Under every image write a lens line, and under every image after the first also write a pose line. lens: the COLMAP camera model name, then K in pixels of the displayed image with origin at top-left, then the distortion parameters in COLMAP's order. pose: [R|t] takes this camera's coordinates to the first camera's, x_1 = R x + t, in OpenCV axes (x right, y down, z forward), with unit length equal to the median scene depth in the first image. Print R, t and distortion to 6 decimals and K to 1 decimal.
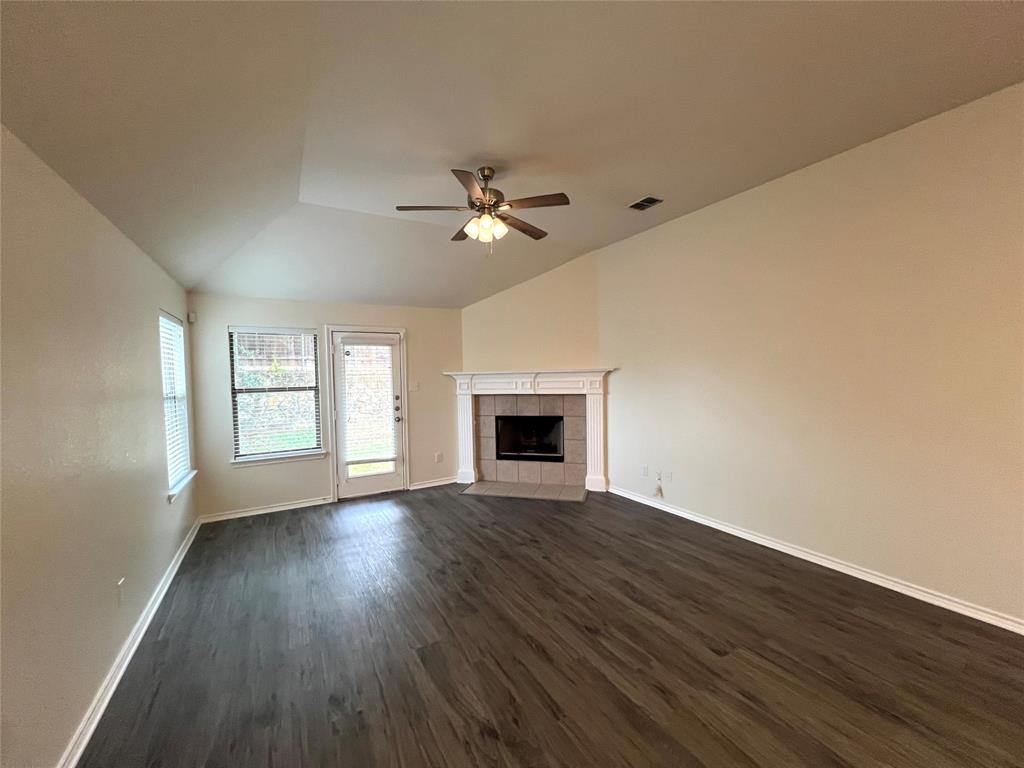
lens RADIAL K [[408.9, 0, 513.1], [0, 408.9, 386.8], [0, 0, 1]] dist [-0.001183, 0.000157]
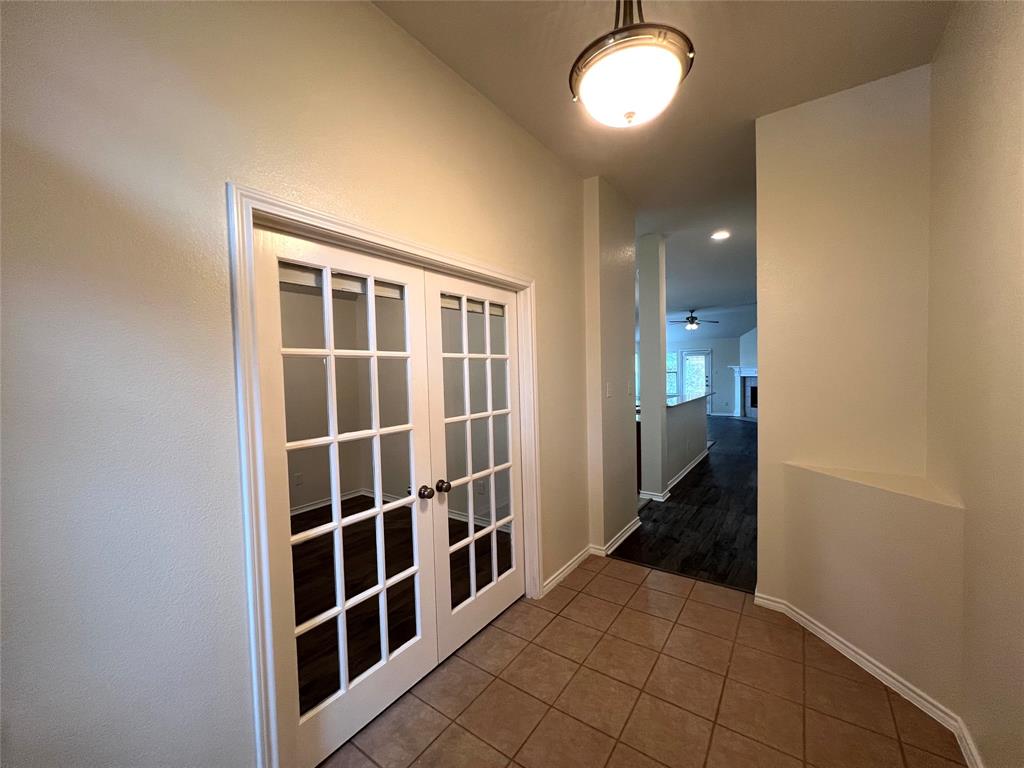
lens RADIAL K [[412.6, 0, 515.8], [0, 412.6, 386.2], [0, 0, 1]] dist [-0.002276, -0.000138]
pose [[0.426643, 0.045643, -0.903268, 1.534554], [-0.016988, 0.998954, 0.042454, -0.001810], [0.904261, -0.002768, 0.426972, -1.148186]]
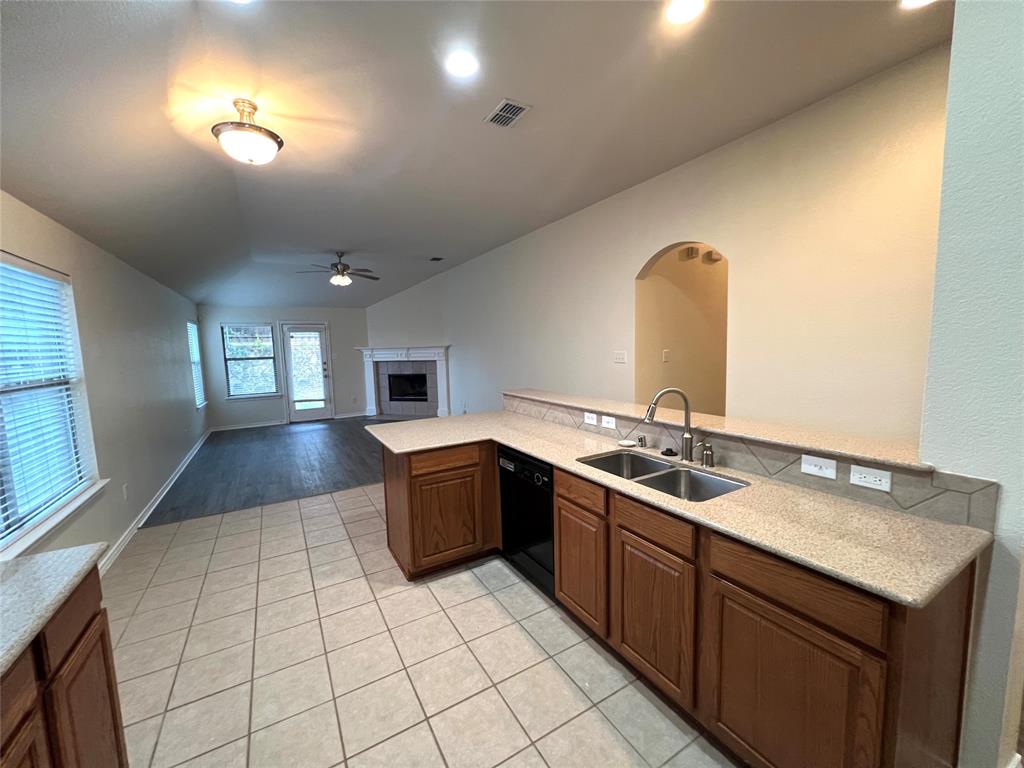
lens RADIAL K [[408.9, 0, 514.2], [0, 408.9, 385.8], [0, 0, 1]] dist [-0.001183, 0.000157]
pose [[0.999889, -0.007357, 0.012982, 0.487419], [0.006503, 0.997889, 0.064621, 0.016335], [-0.013430, -0.064530, 0.997825, -0.709598]]
